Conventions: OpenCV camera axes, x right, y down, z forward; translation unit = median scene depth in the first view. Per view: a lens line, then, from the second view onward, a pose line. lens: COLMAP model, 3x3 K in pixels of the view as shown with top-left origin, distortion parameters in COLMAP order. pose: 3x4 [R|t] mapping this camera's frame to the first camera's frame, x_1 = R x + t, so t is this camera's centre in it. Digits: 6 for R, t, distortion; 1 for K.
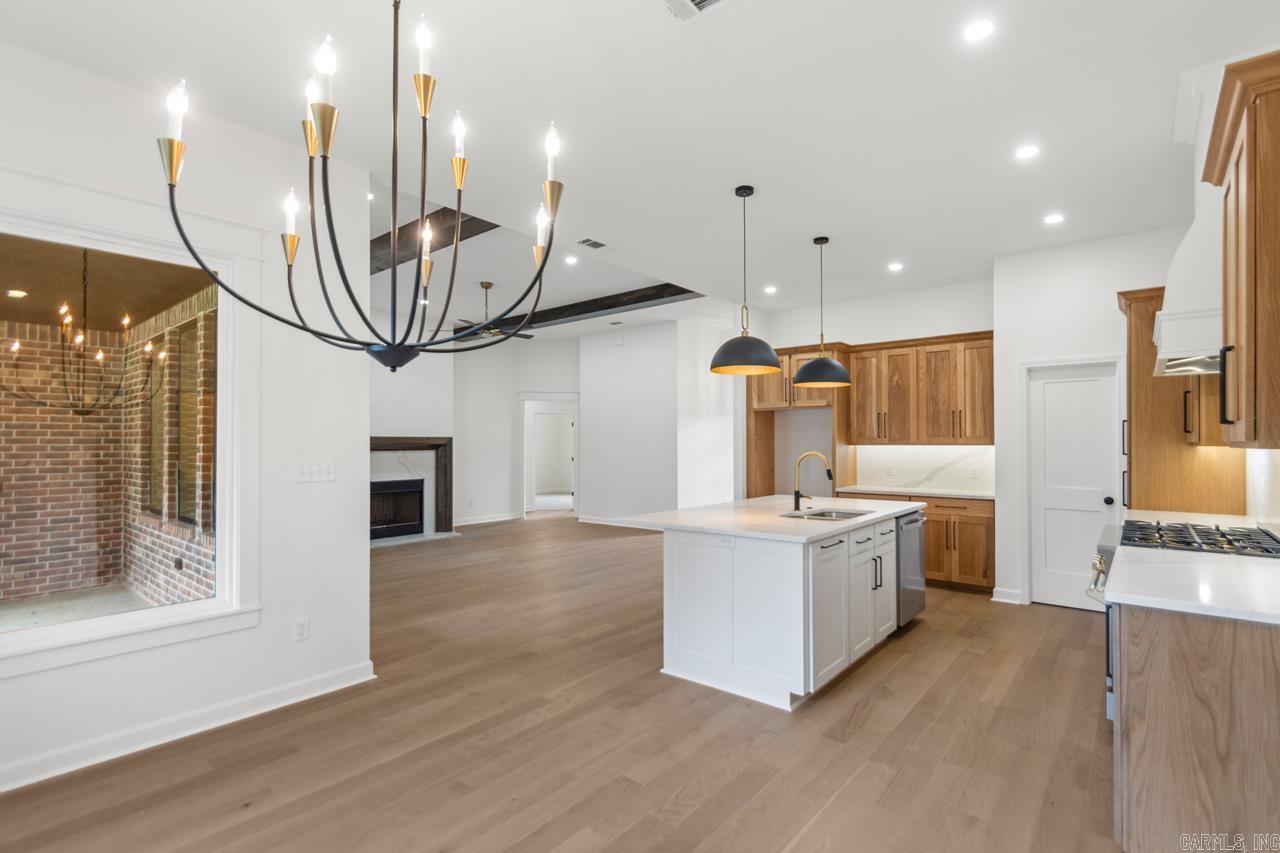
lens RADIAL K [[601.7, 0, 647.1], [0, 601.7, 434.1], [0, 0, 1]] dist [0.014955, -0.008462]
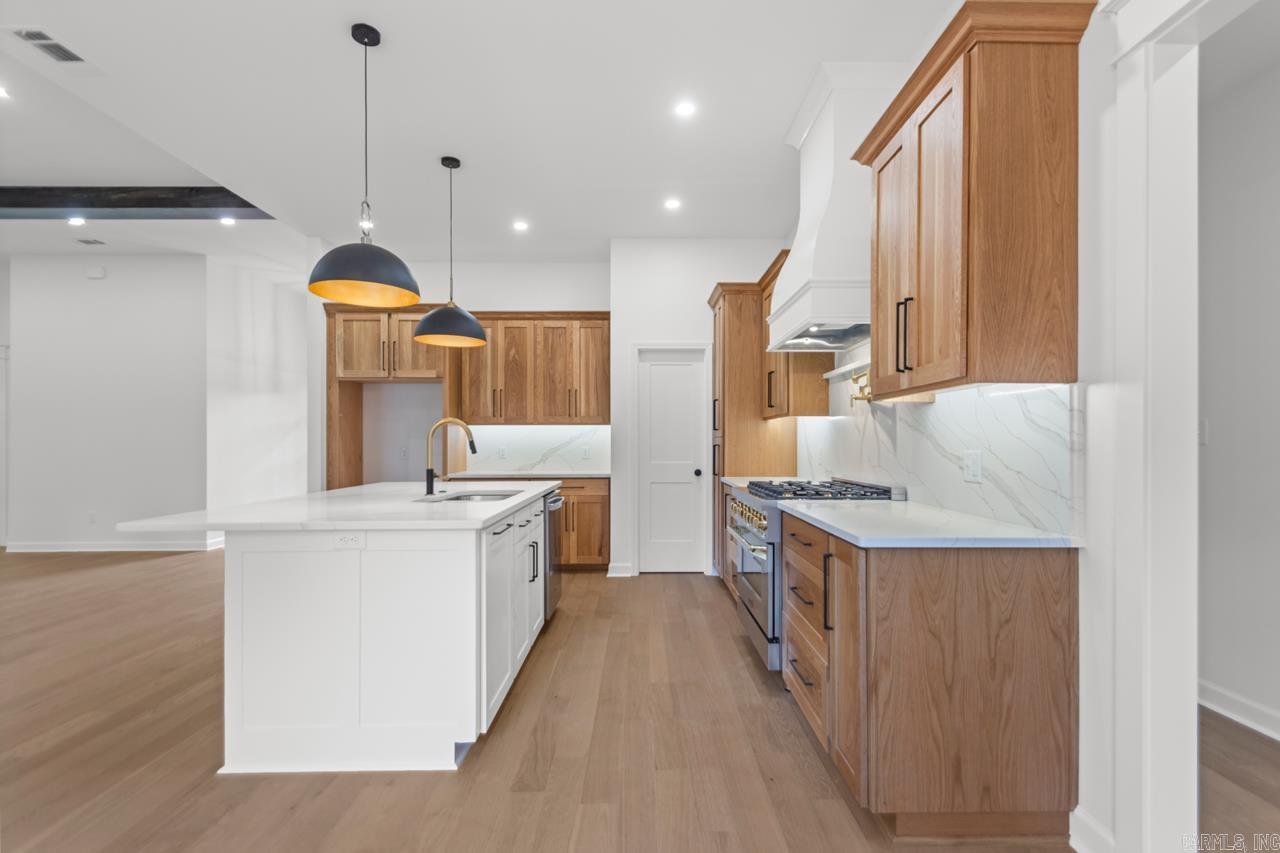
lens RADIAL K [[604.9, 0, 652.0], [0, 604.9, 438.7], [0, 0, 1]] dist [0.015842, -0.006950]
pose [[0.761480, 0.003331, 0.648179, -0.032258], [-0.007814, 0.999961, 0.004041, 0.044434], [-0.648141, -0.008142, 0.761477, 0.204058]]
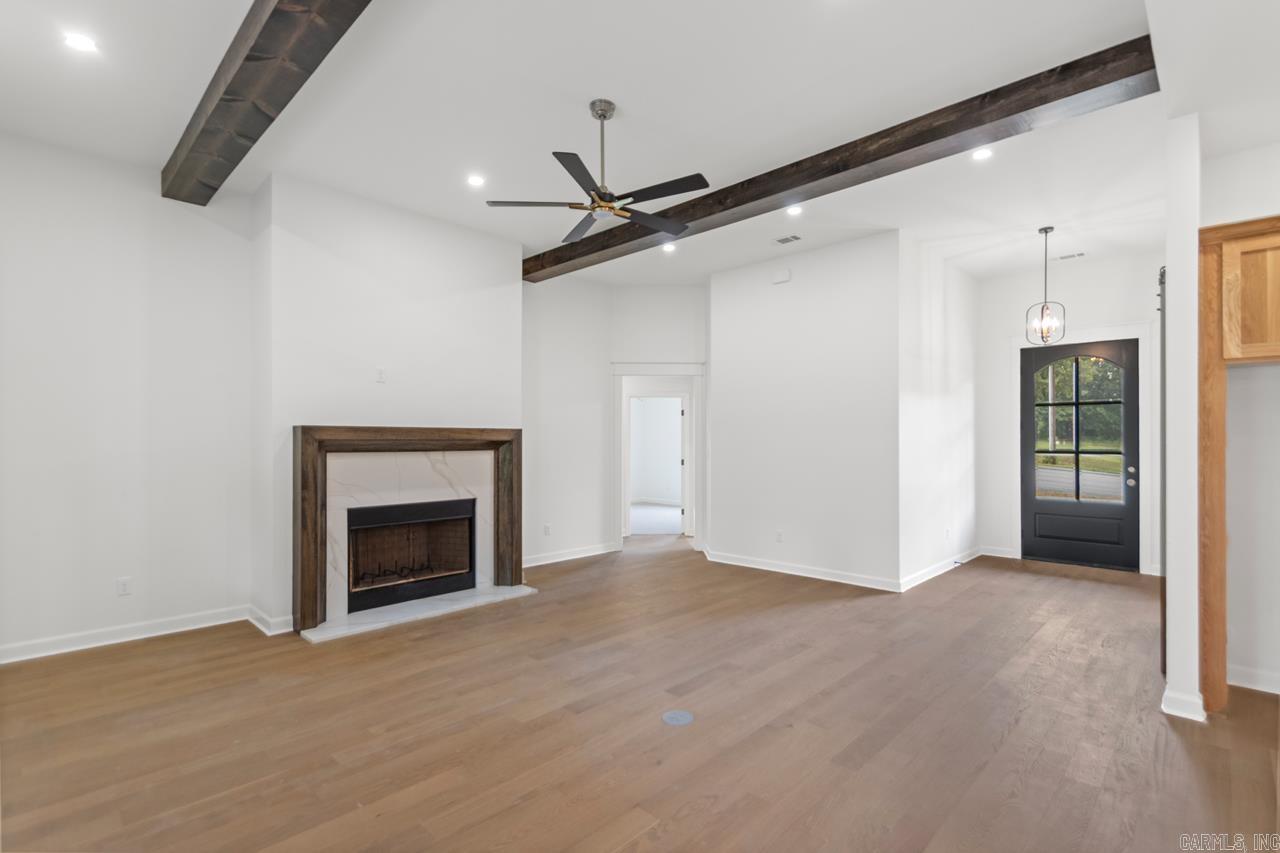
lens RADIAL K [[604.9, 0, 652.0], [0, 604.9, 438.7], [0, 0, 1]] dist [0.015842, -0.006950]
pose [[0.997449, 0.002871, -0.071318, -0.289565], [-0.002012, 0.999924, 0.012125, 0.014010], [0.071348, -0.011951, 0.997380, 0.781405]]
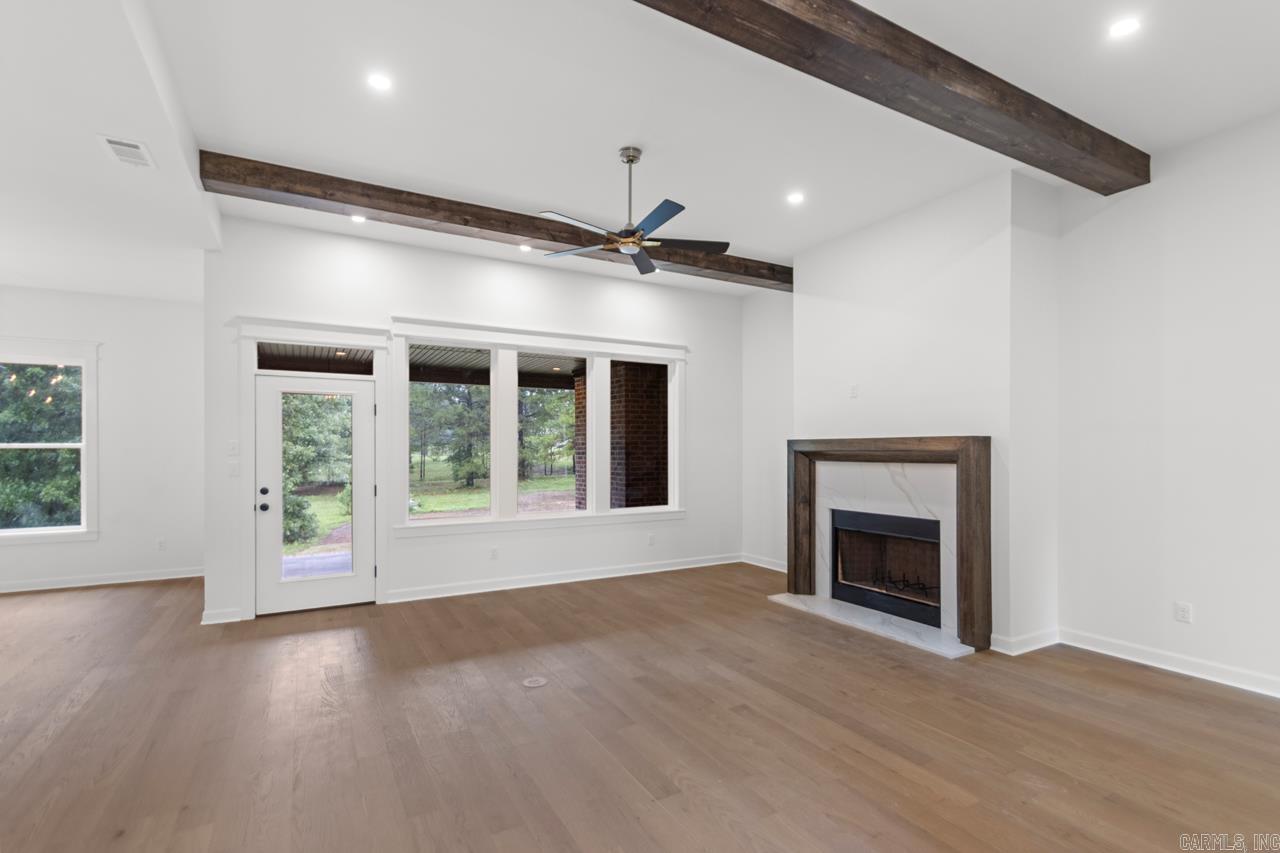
lens RADIAL K [[604.9, 0, 652.0], [0, 604.9, 438.7], [0, 0, 1]] dist [0.015842, -0.006950]
pose [[-0.356283, -0.014105, -0.934272, 0.351555], [0.016546, 0.999634, -0.021402, 0.025276], [0.934232, -0.023083, -0.355919, 1.818488]]
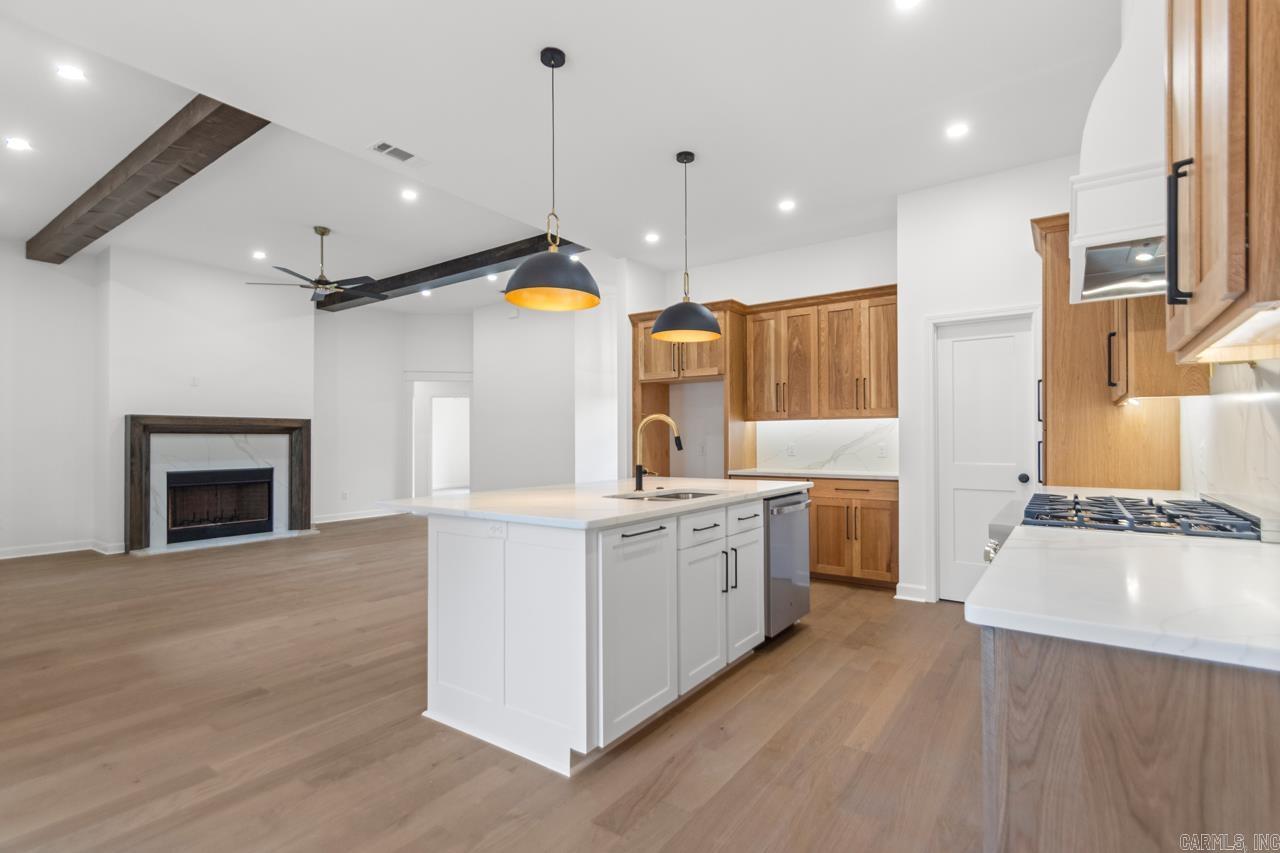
lens RADIAL K [[601.2, 0, 651.3], [0, 601.2, 432.4], [0, 0, 1]] dist [0.013538, -0.007733]
pose [[0.996840, -0.001371, 0.079422, 0.179960], [0.001254, 0.999998, 0.001527, 0.045130], [-0.079424, -0.001423, 0.996840, 0.204195]]
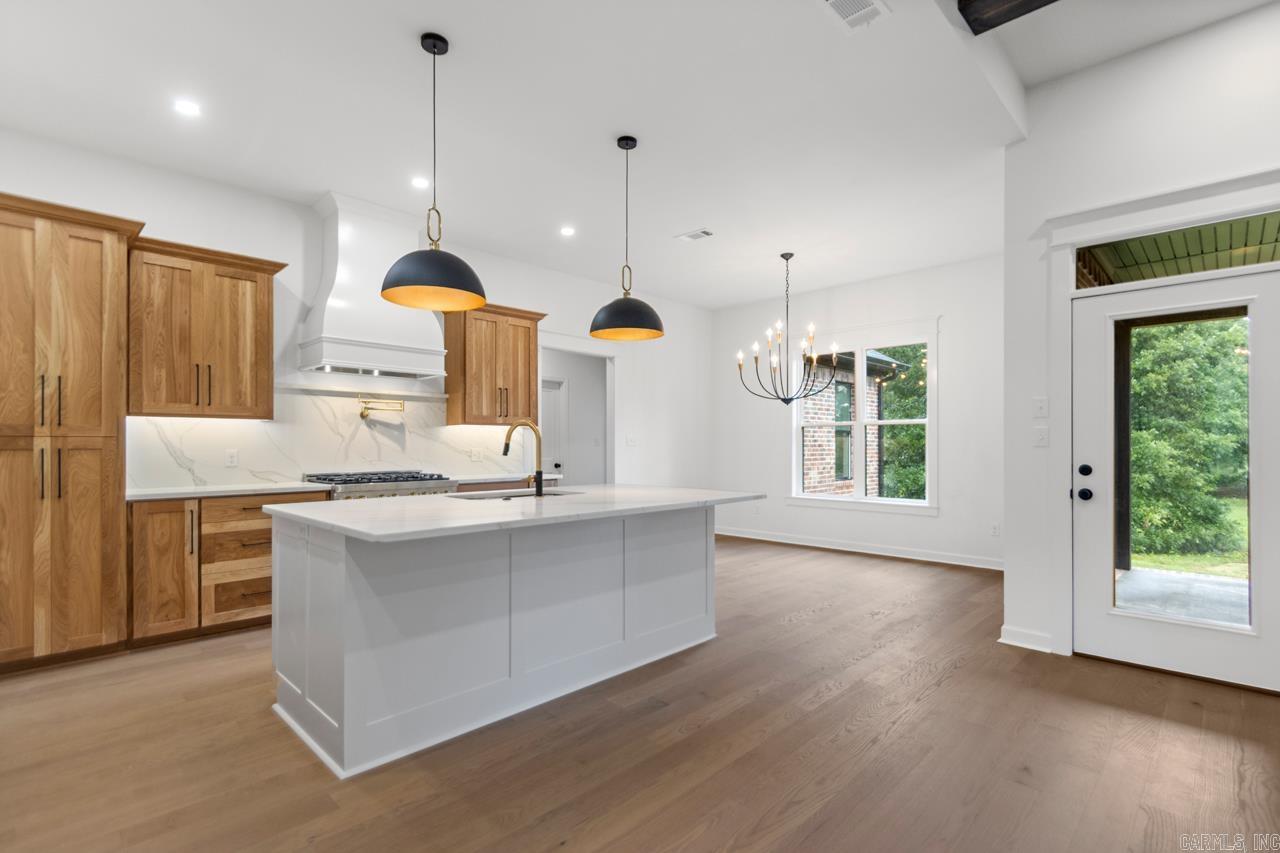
lens RADIAL K [[600.3, 0, 639.1], [0, 600.3, 448.7], [0, 0, 1]] dist [0.001767, -0.005704]
pose [[-0.995565, 0.000997, 0.094074, 0.048321], [0.000179, 0.999962, -0.008702, 0.064251], [-0.094079, -0.008646, -0.995527, 1.547171]]
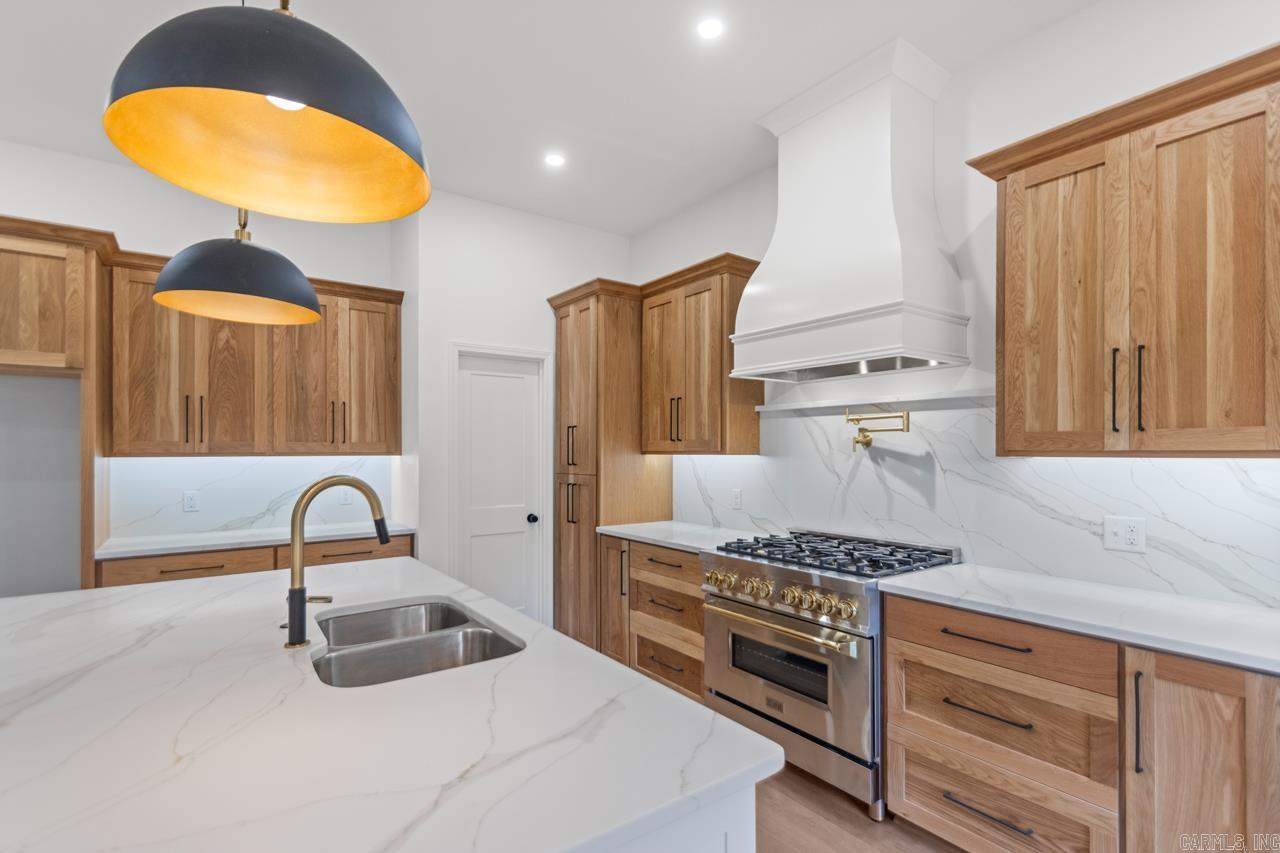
lens RADIAL K [[607.0, 0, 654.3], [0, 607.0, 449.1], [0, 0, 1]] dist [0.003451, 0.000128]
pose [[0.242271, 0.002452, 0.970205, -0.040707], [-0.012575, 0.999921, 0.000613, 0.008394], [-0.970127, -0.012349, 0.242283, 0.633739]]
